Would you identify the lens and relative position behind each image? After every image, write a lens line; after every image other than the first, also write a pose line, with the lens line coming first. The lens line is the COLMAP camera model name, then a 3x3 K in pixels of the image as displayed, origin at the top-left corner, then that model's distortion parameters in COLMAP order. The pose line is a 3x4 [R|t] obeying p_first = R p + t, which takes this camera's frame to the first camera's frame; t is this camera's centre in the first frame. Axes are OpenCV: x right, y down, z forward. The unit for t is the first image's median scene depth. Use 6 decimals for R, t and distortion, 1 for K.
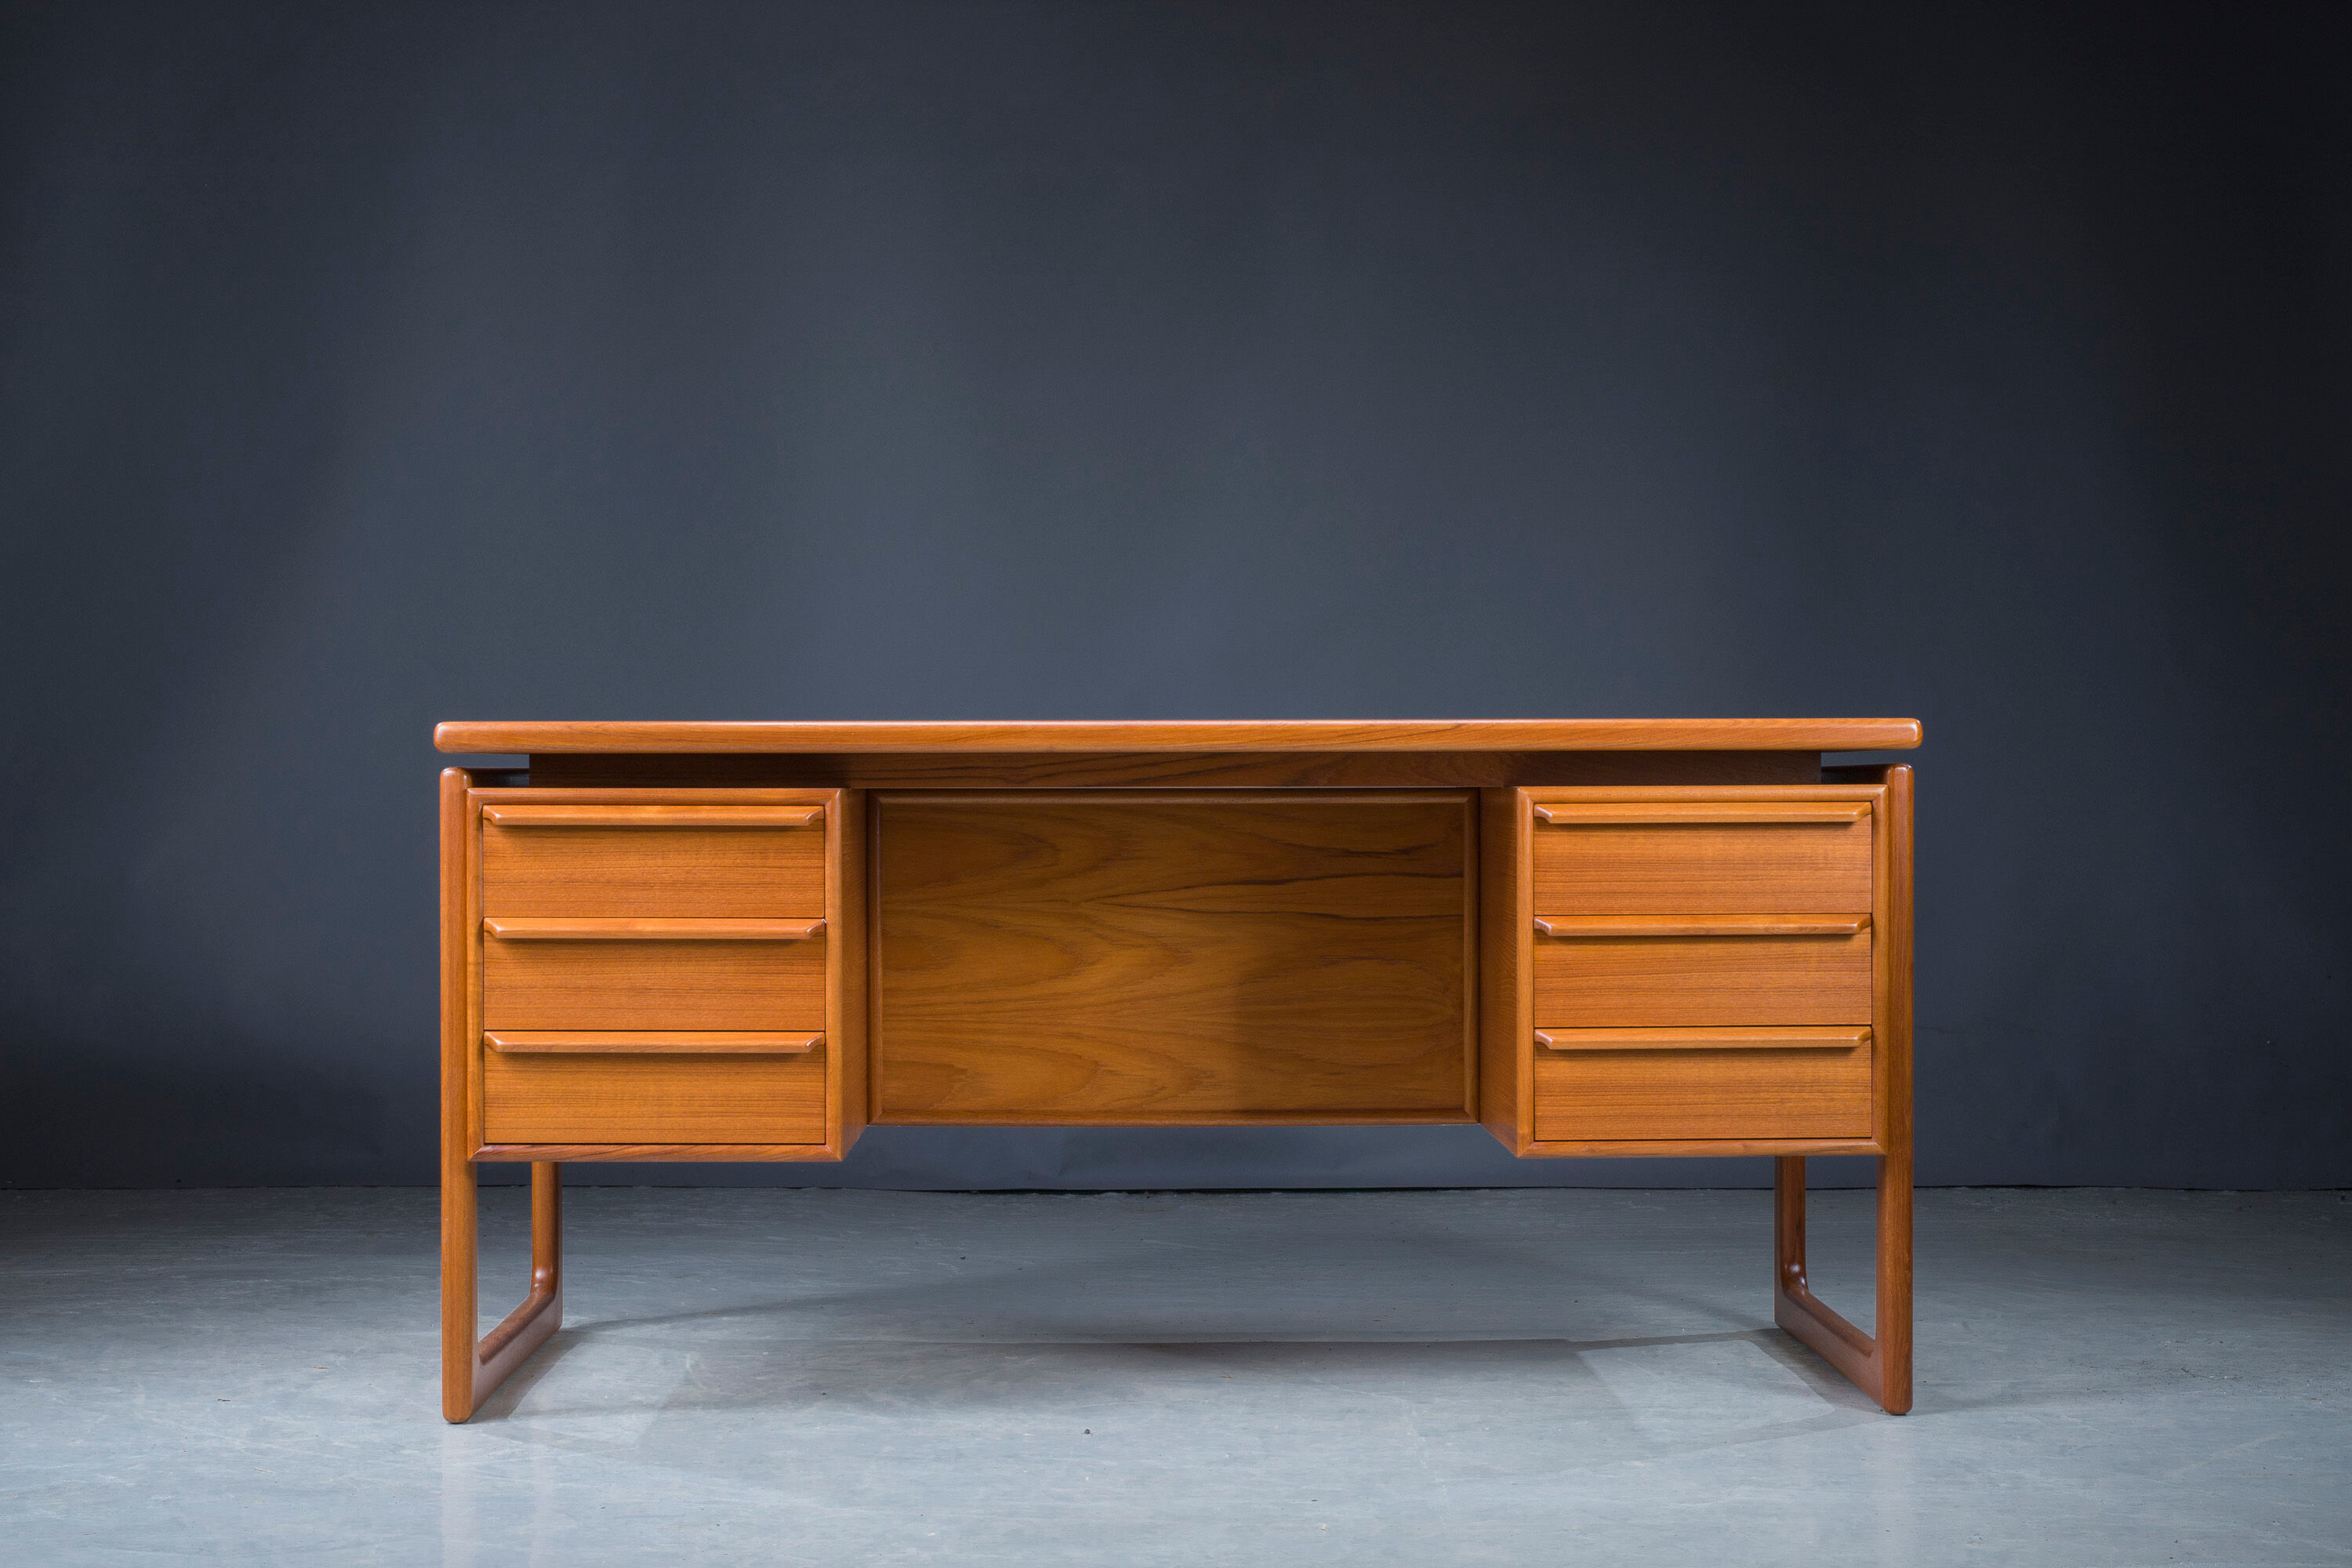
lens RADIAL K [[3360.5, 0, 1172.6], [0, 3360.5, 890.6], [0, 0, 1]] dist [-0.023828, 0.064051]
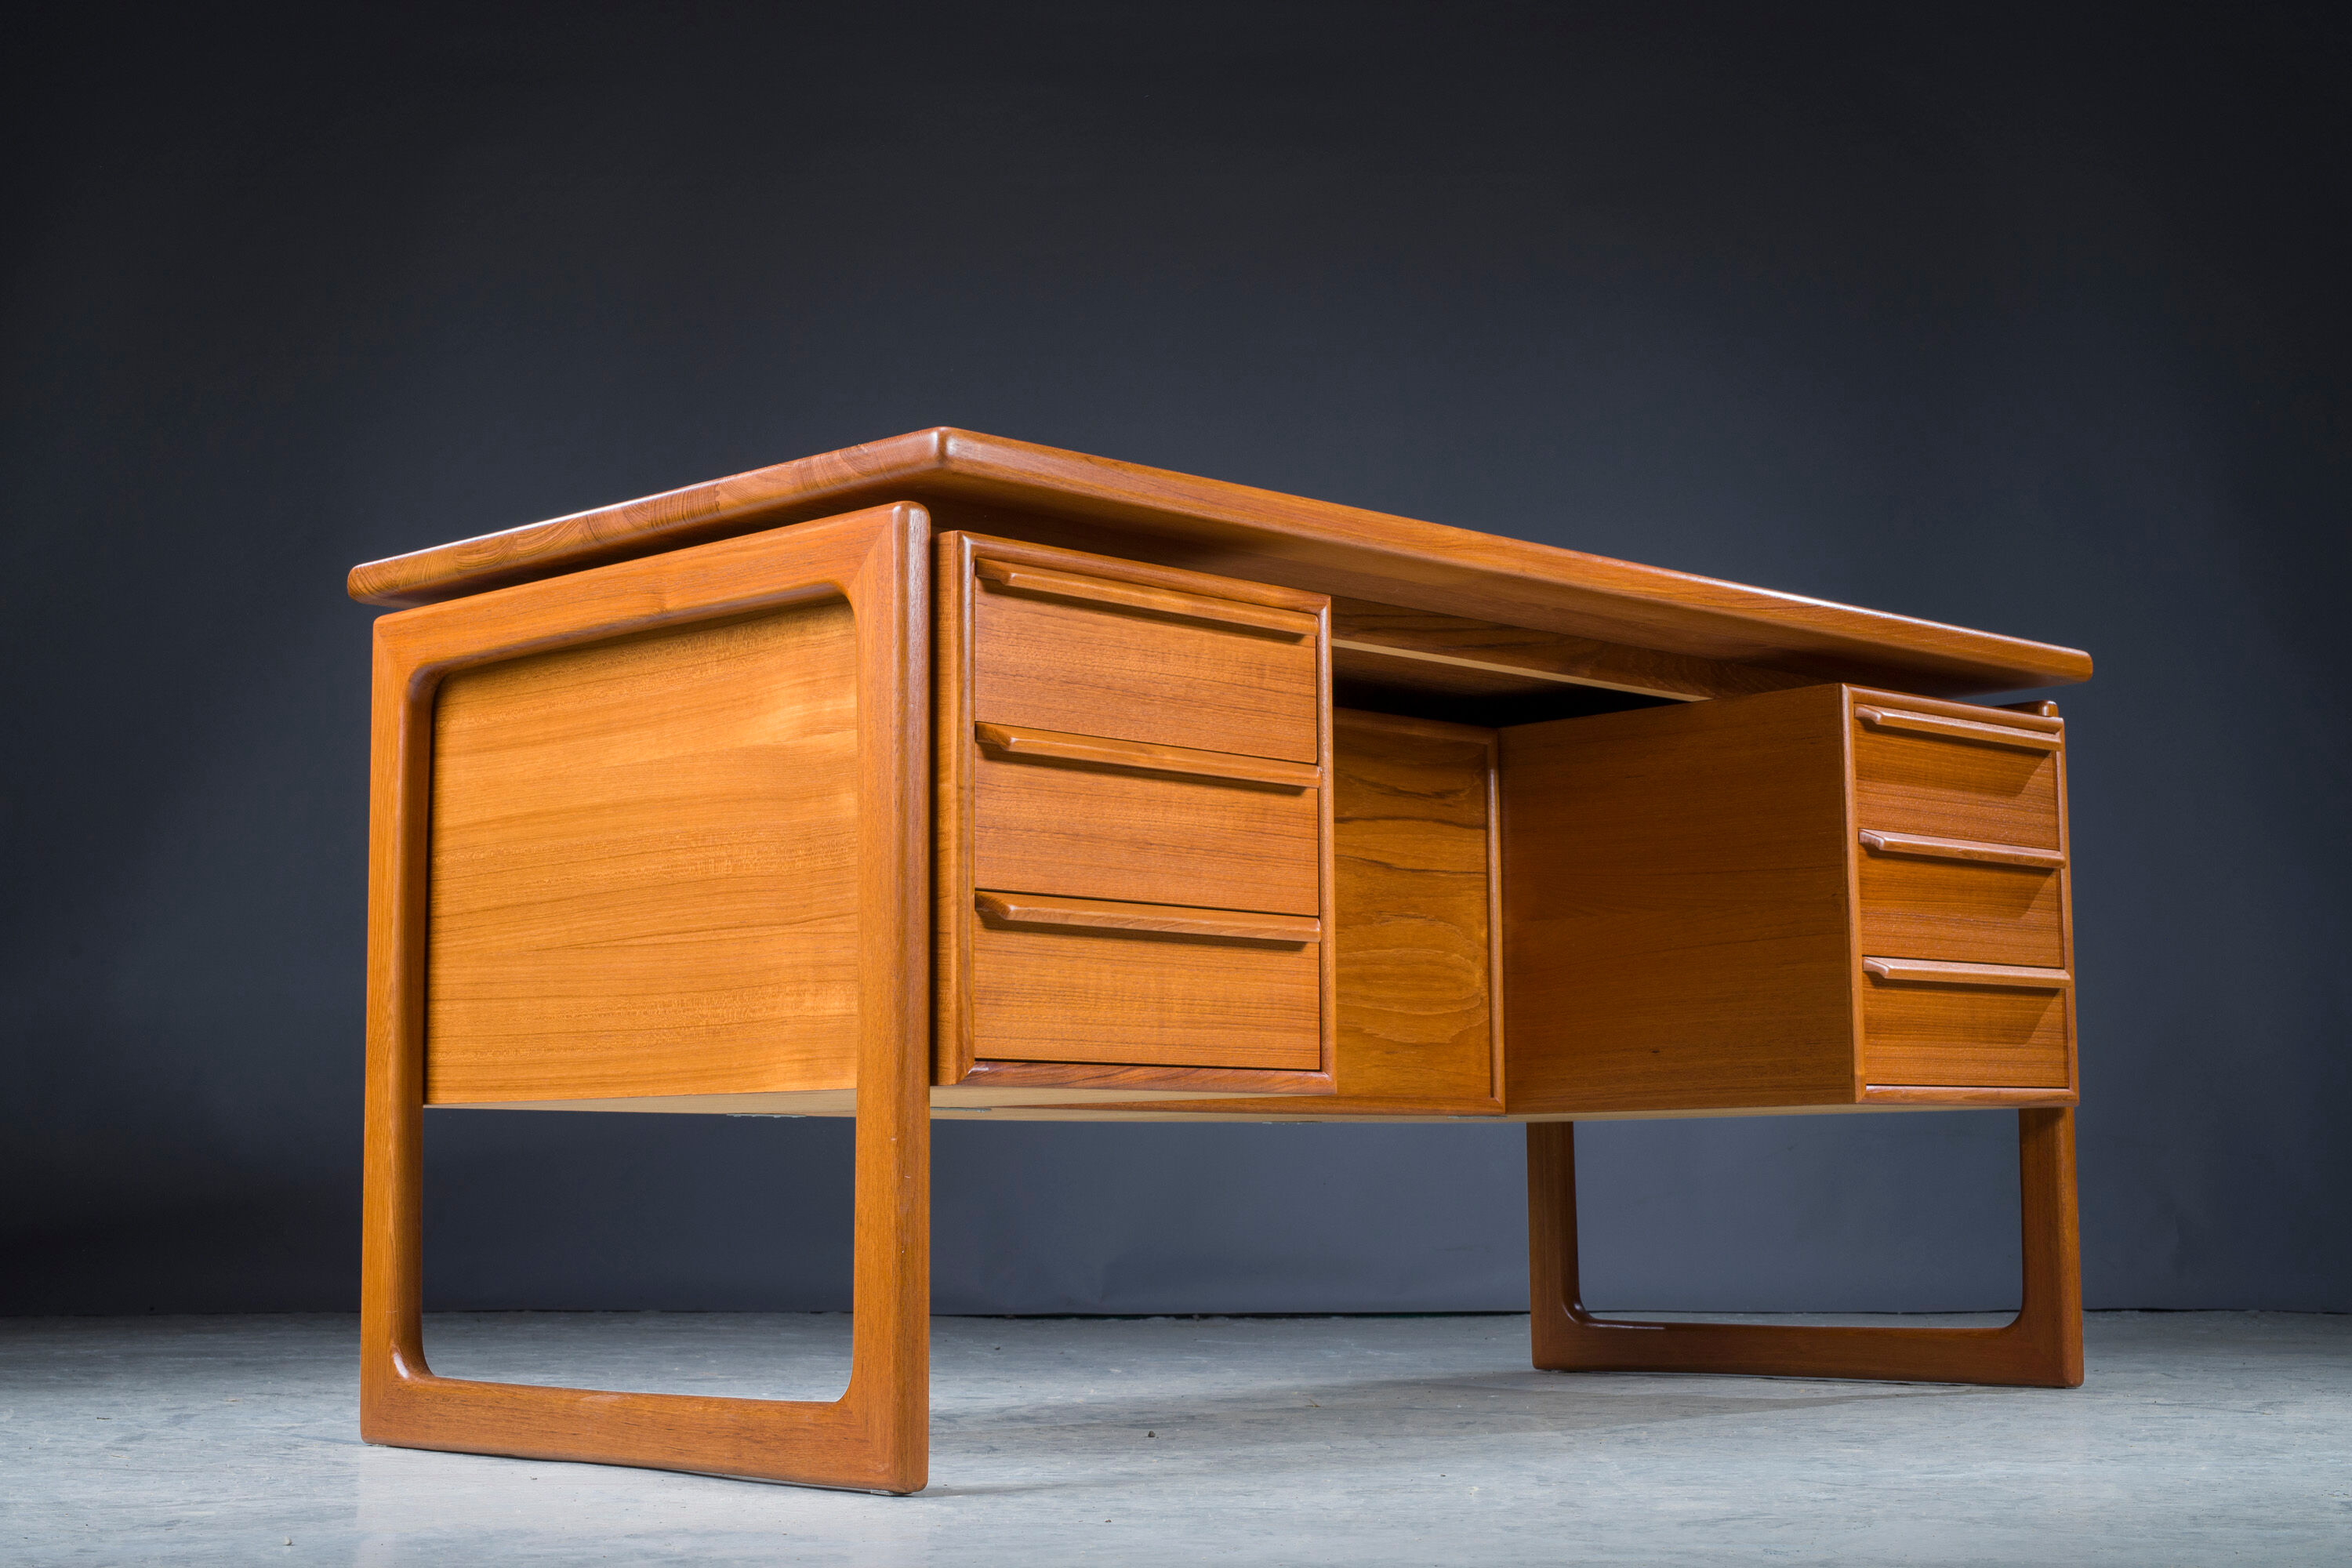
lens RADIAL K [[3493.9, 0, 1176.0], [0, 3493.9, 784.0], [0, 0, 1]] dist [-0.021037, 0.061526]
pose [[0.714590, 0.077196, 0.695271, -0.656427], [0.027145, 0.990084, -0.137828, 0.116980], [-0.699017, 0.117364, 0.705409, 0.472807]]
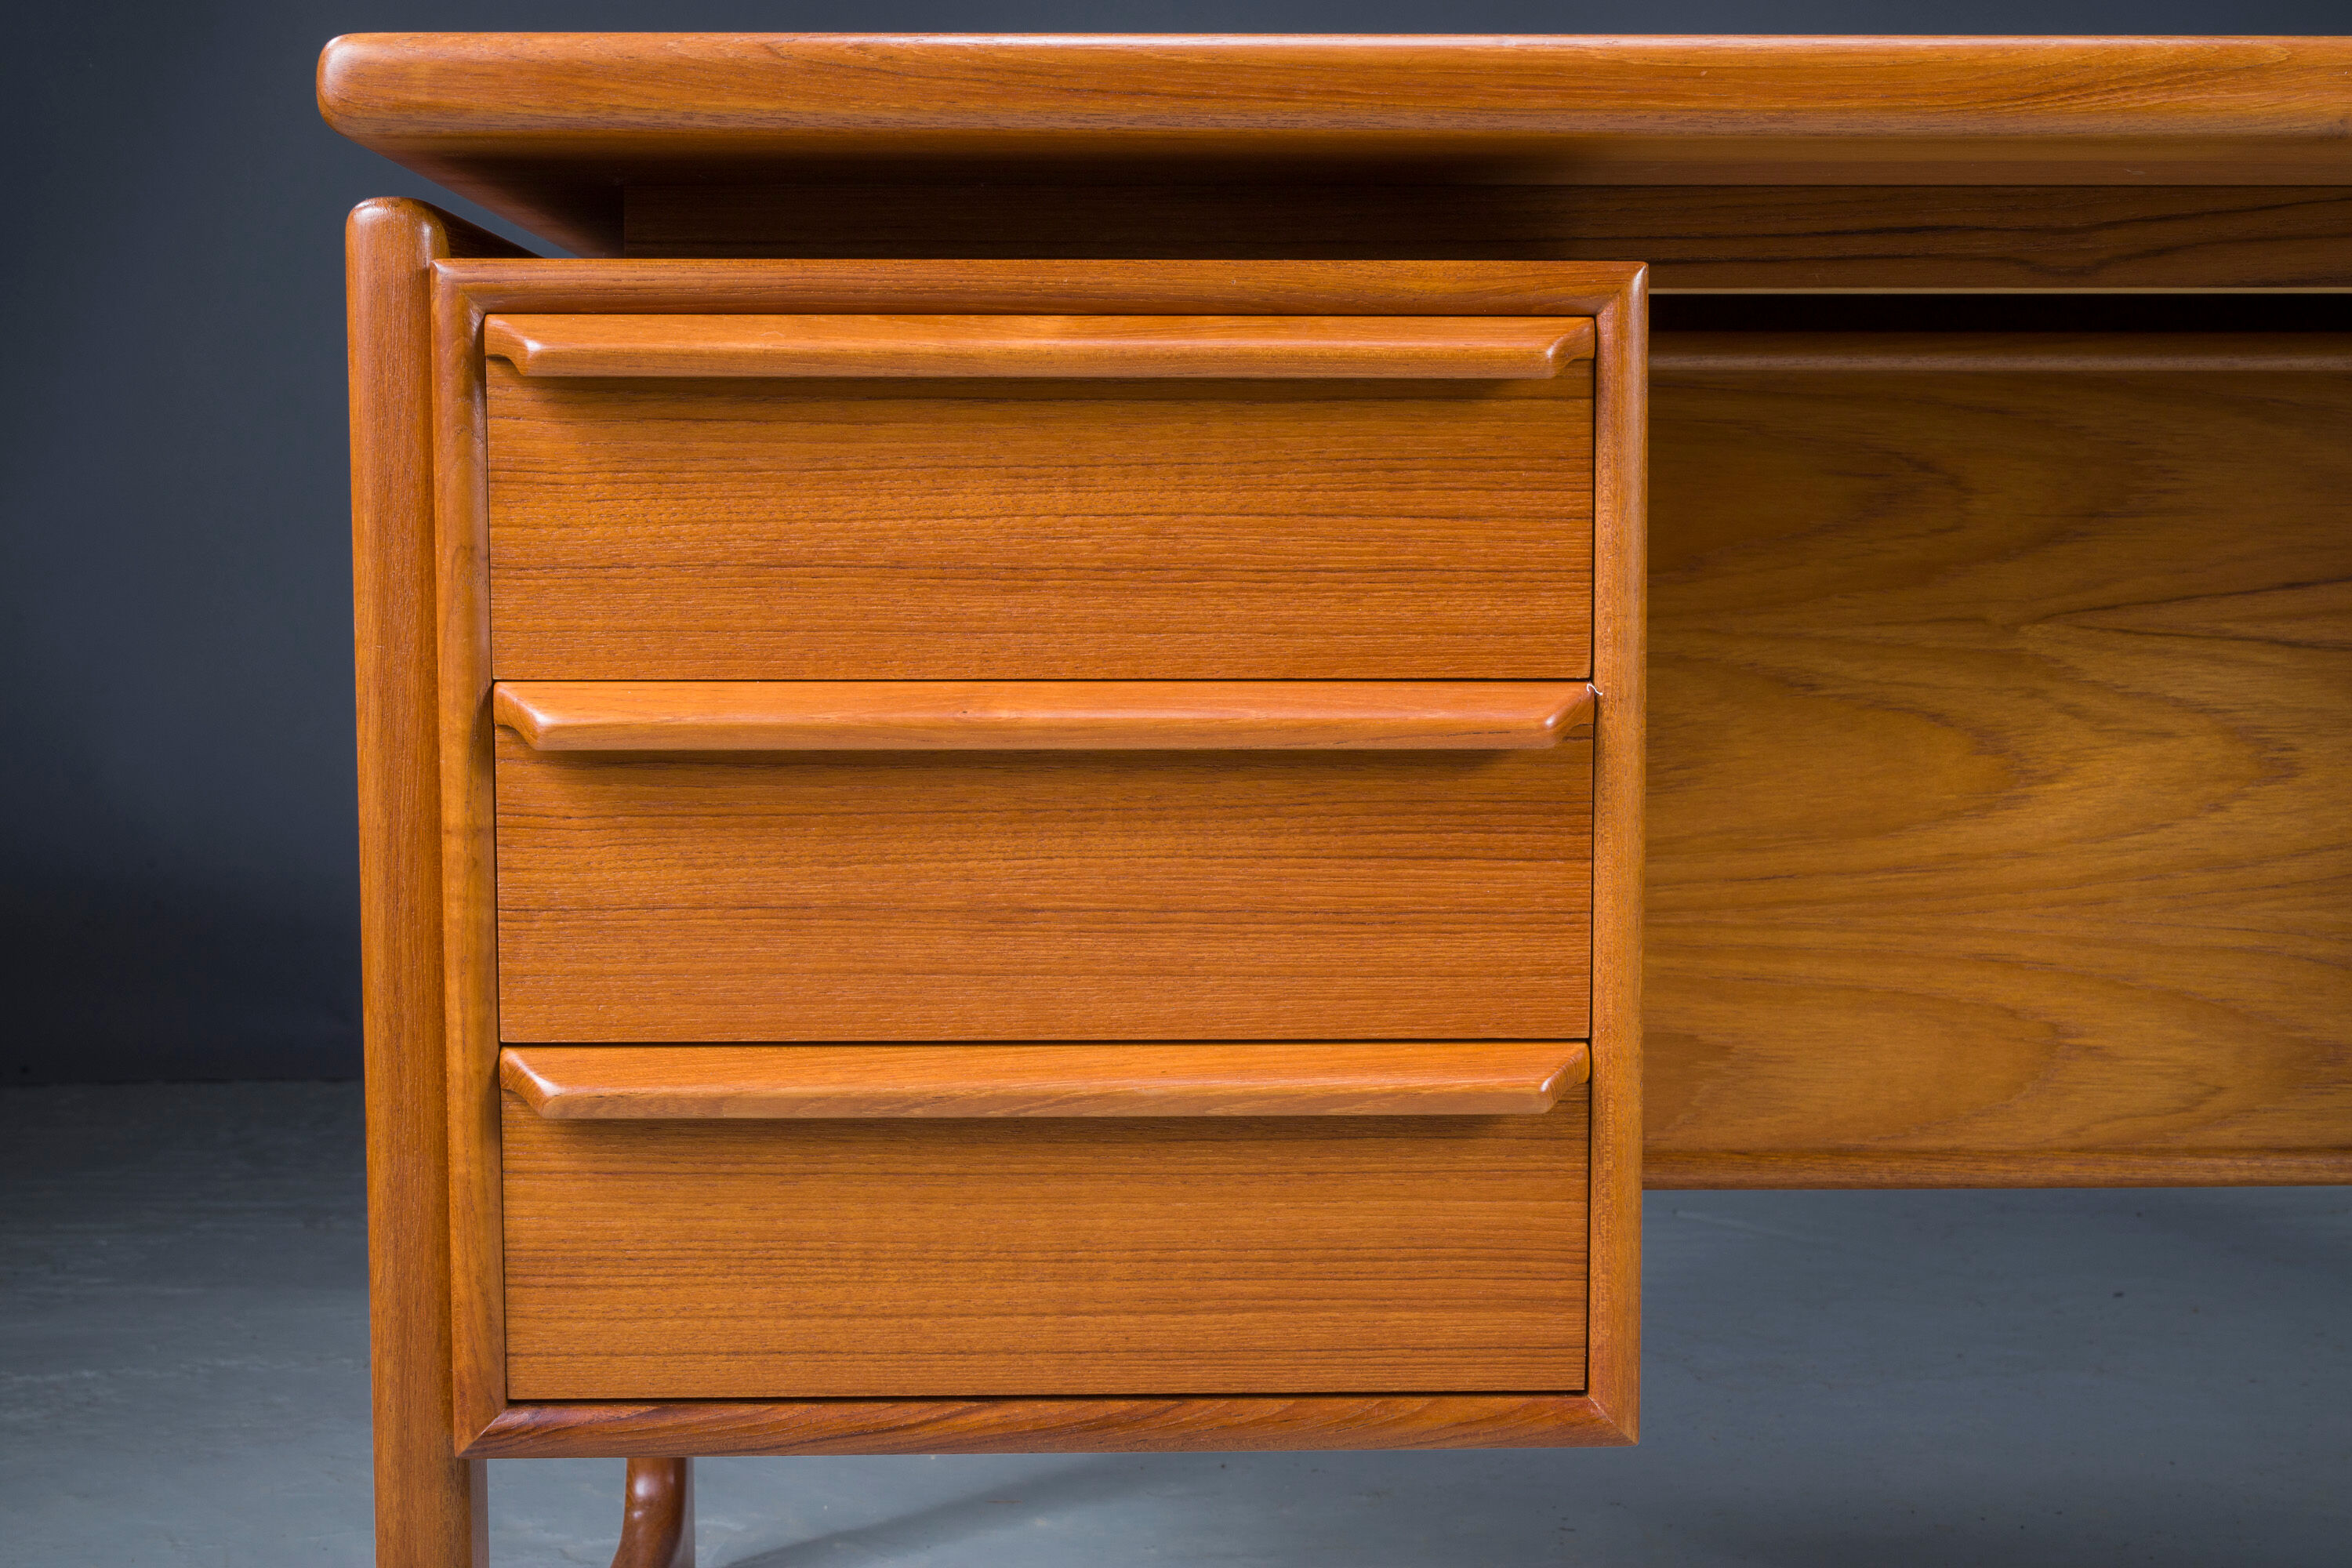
lens RADIAL K [[2997.5, 0, 1176.0], [0, 2997.5, 784.0], [0, 0, 1]] dist [-0.008263, 0.024006]
pose [[0.999891, -0.003509, 0.014357, -0.144920], [0.002642, 0.998199, 0.059939, 0.001038], [-0.014542, -0.059894, 0.998099, 0.716262]]
